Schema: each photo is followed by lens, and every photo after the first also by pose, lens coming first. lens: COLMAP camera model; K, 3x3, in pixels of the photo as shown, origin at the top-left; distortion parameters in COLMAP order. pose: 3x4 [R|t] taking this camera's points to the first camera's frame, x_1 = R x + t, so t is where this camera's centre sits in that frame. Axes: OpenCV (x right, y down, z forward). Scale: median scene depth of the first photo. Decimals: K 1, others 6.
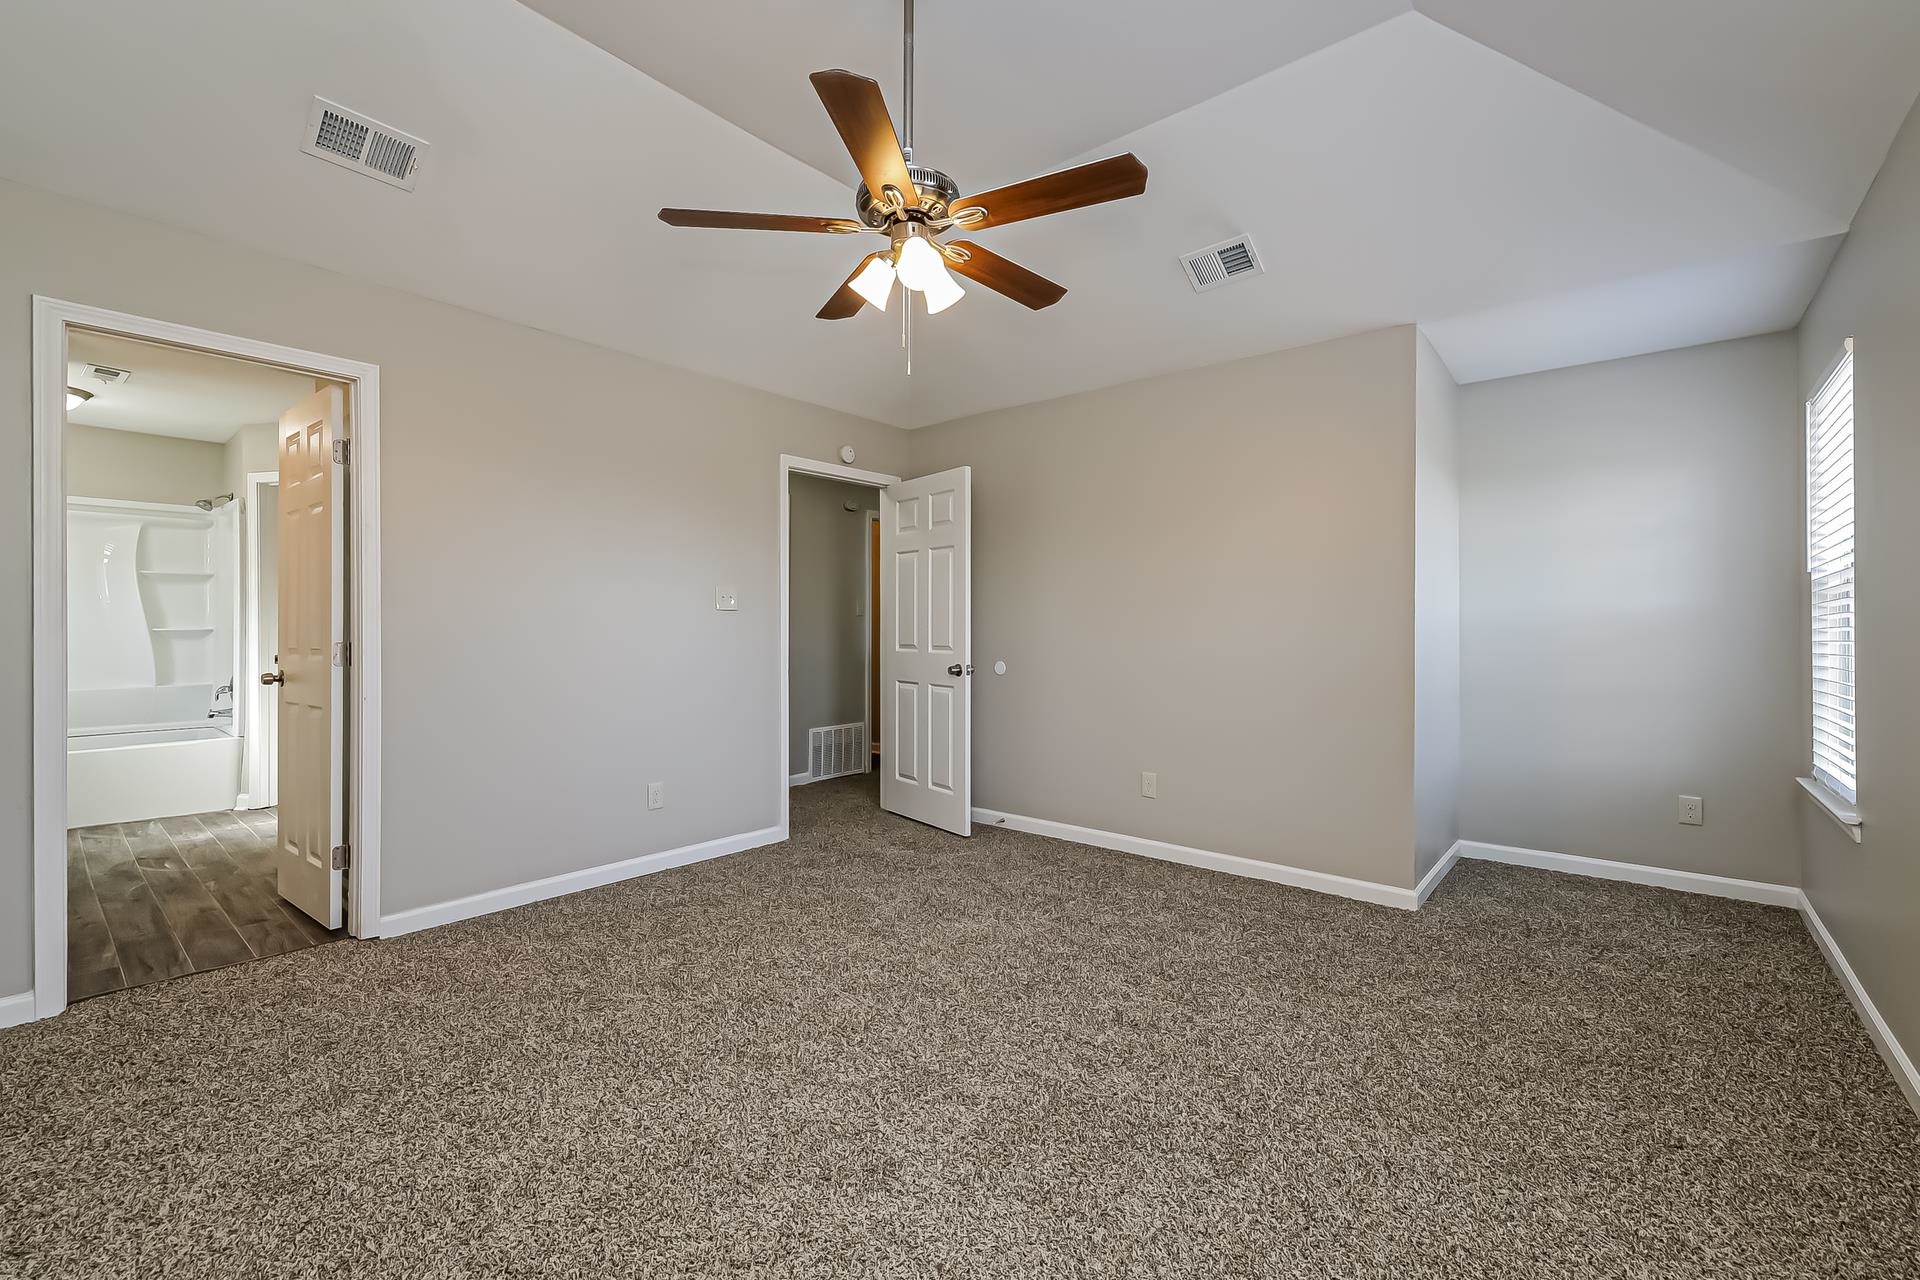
lens RADIAL K [[807.3, 0, 967.7], [0, 807.3, 631.4], [0, 0, 1]] dist [0.002964, -0.000140]
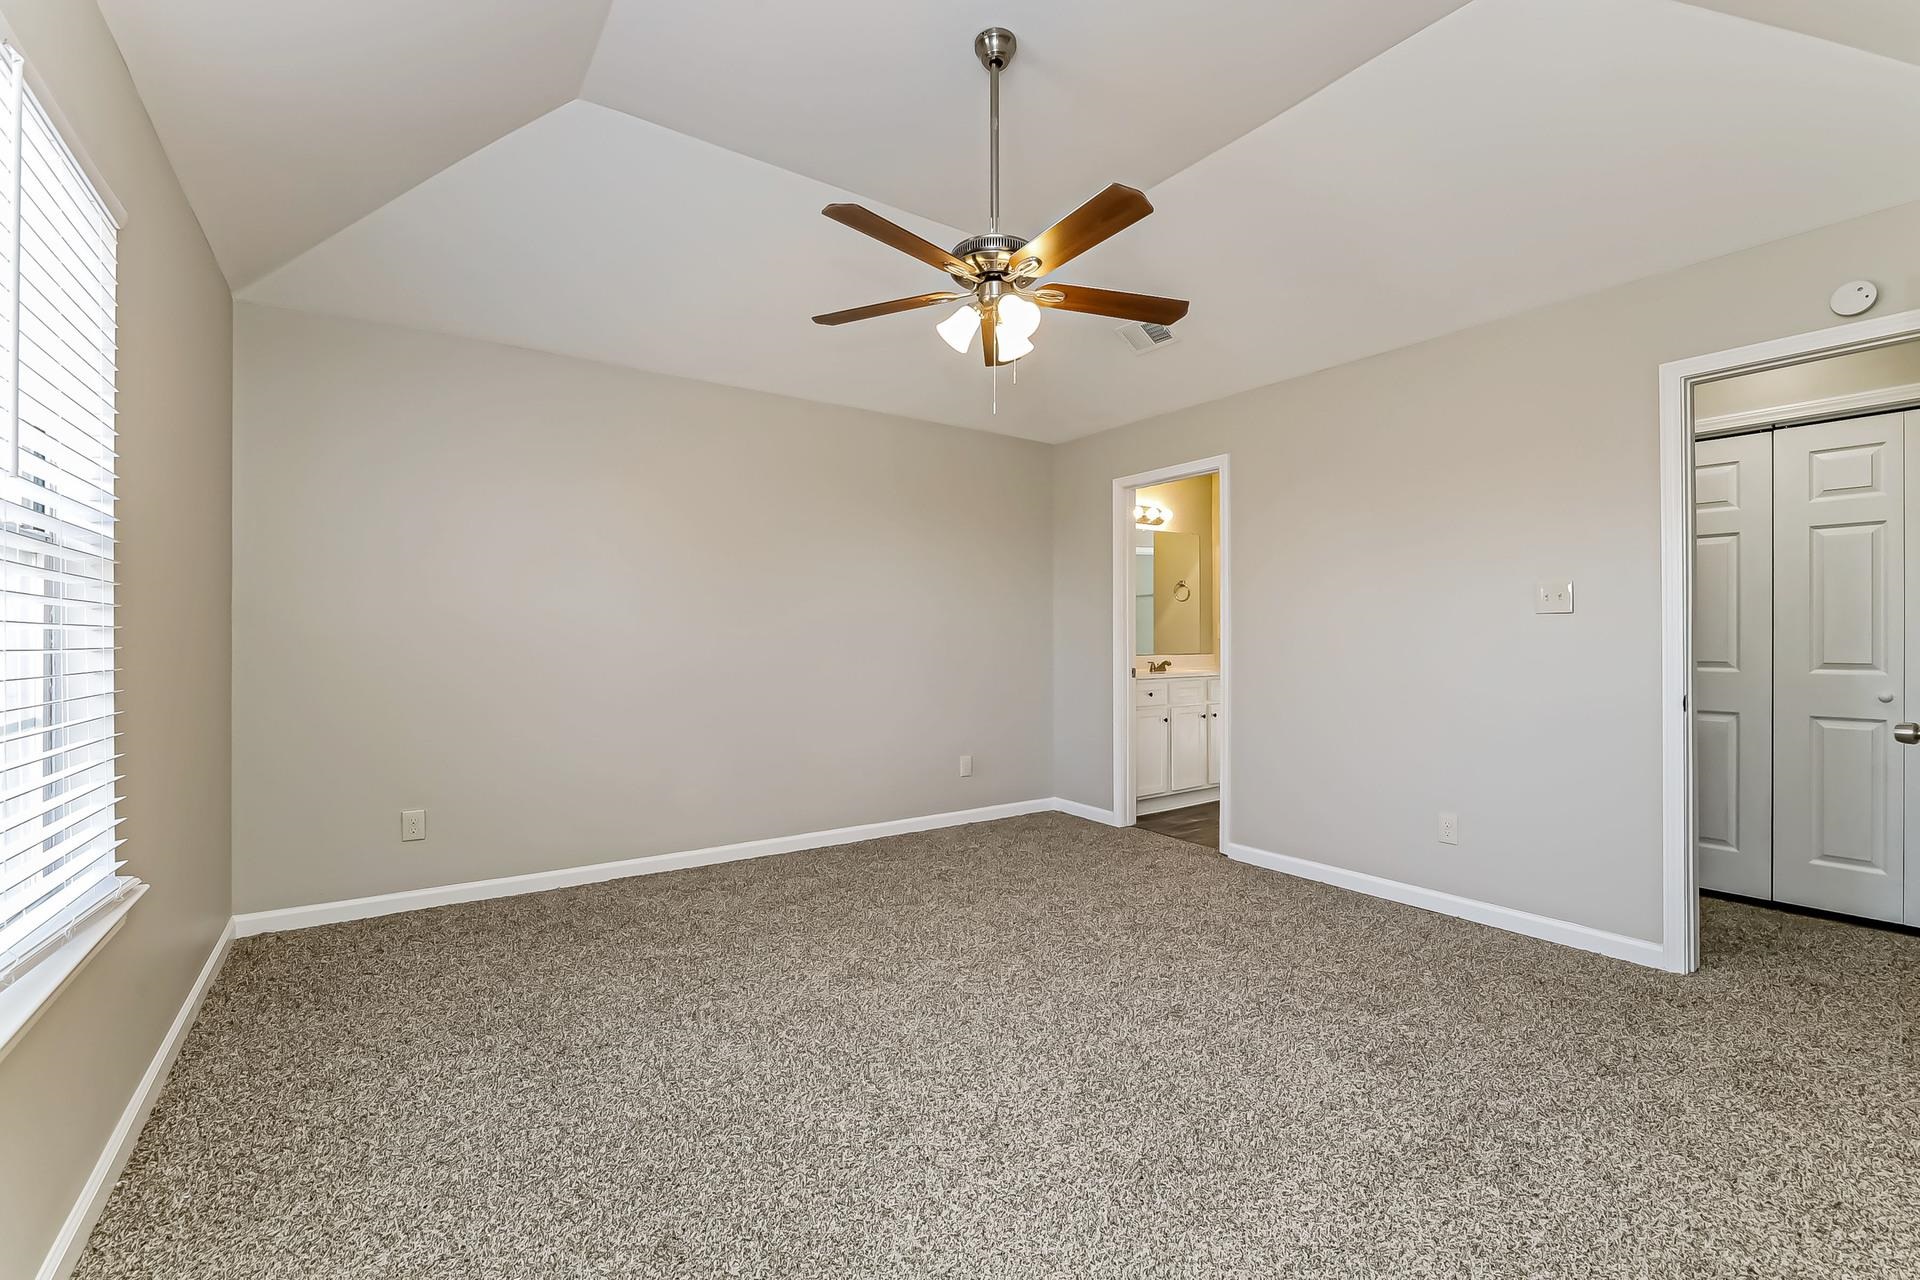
lens RADIAL K [[807.3, 0, 971.6], [0, 807.3, 636.4], [0, 0, 1]] dist [0.002964, -0.000140]
pose [[-0.245923, -0.006711, -0.969266, 0.428103], [-0.002967, 0.999977, -0.006170, -0.000097], [0.969285, 0.001359, -0.245937, 0.507077]]
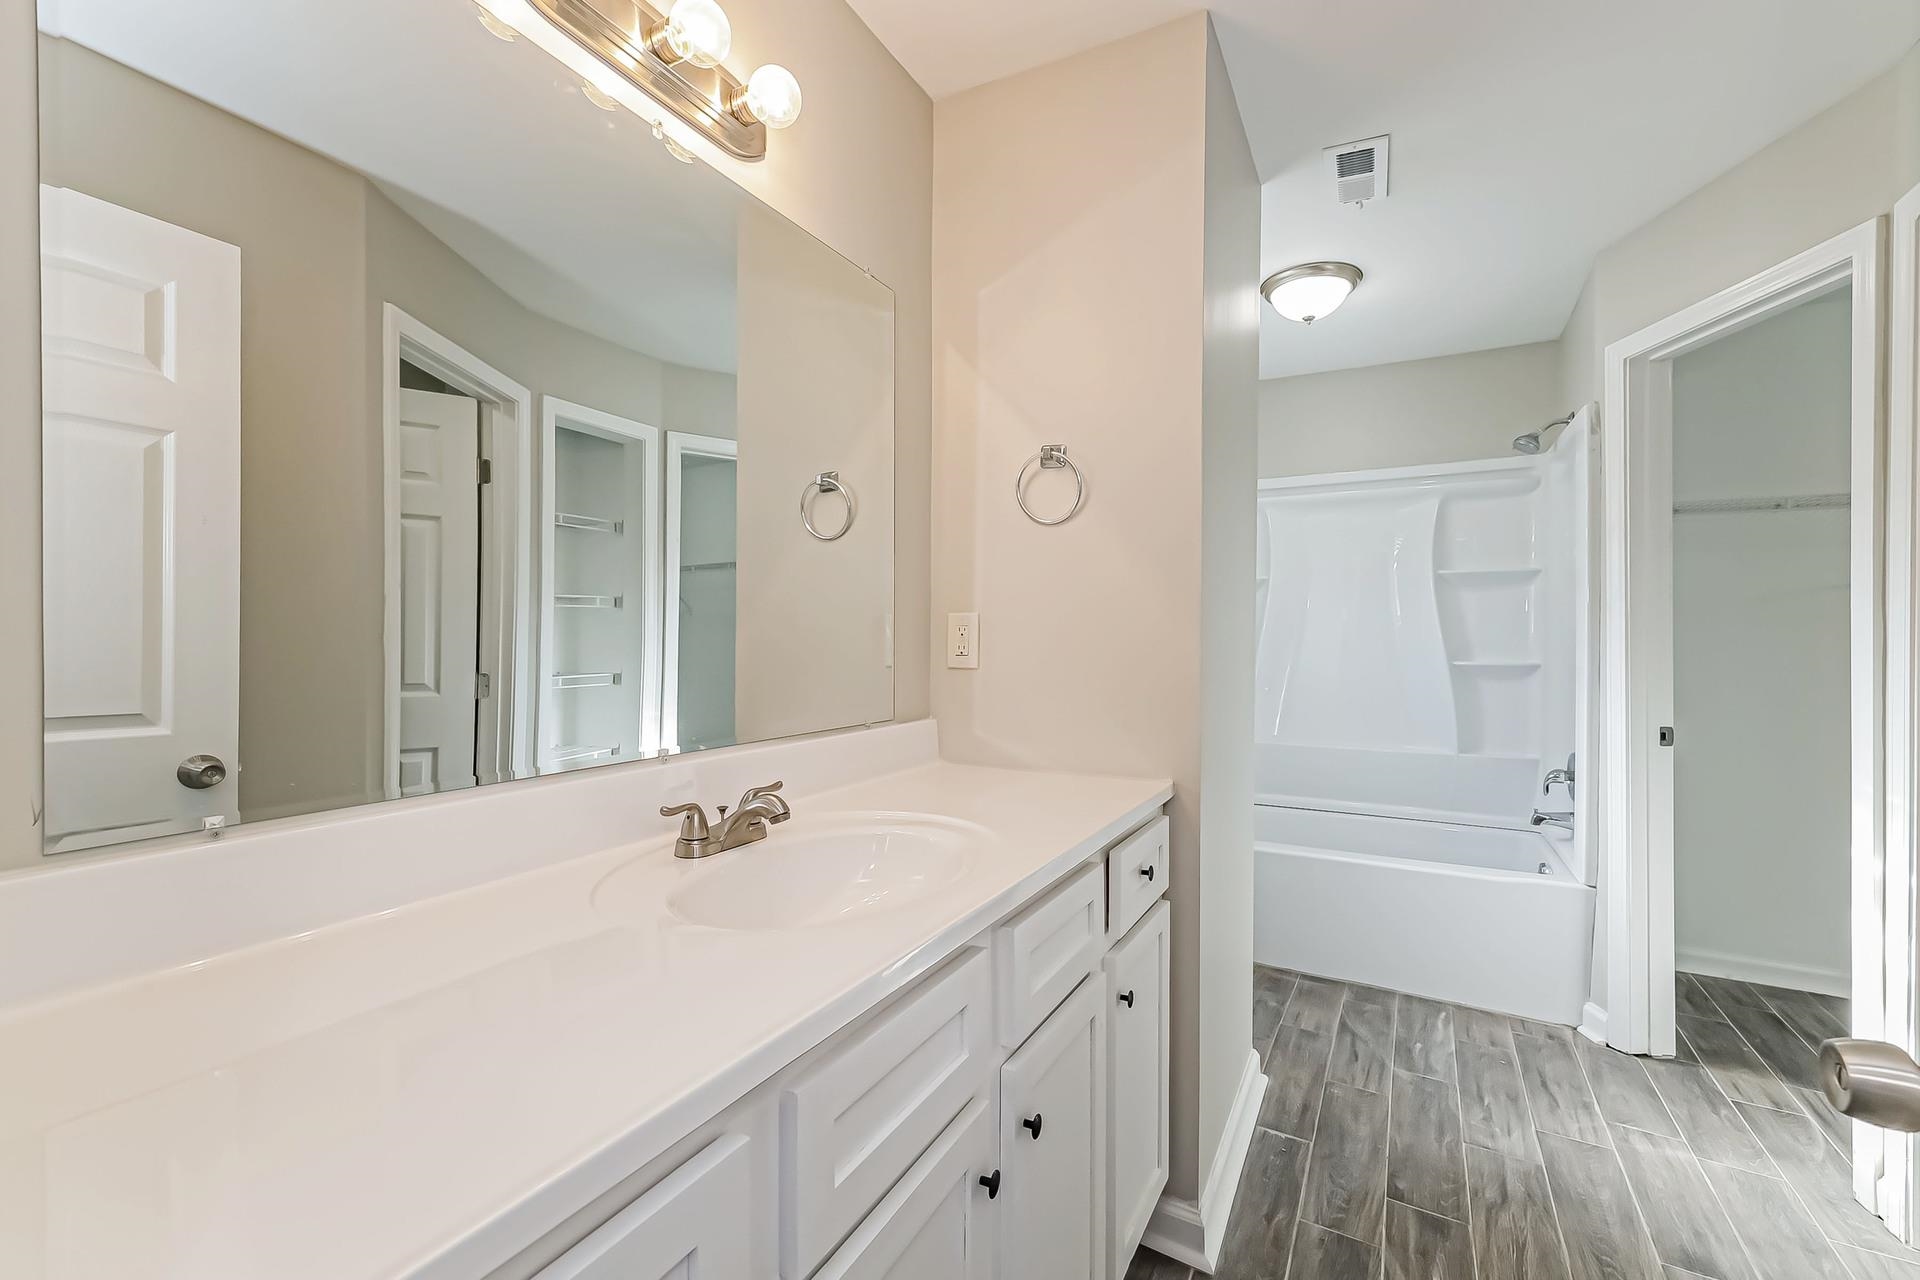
lens RADIAL K [[807.3, 0, 954.1], [0, 807.3, 641.0], [0, 0, 1]] dist [0.002964, -0.000140]
pose [[0.188377, -0.007232, -0.982070, -0.464738], [-0.007180, 0.999936, -0.008740, -0.011242], [0.982071, 0.008698, 0.188313, 0.501361]]
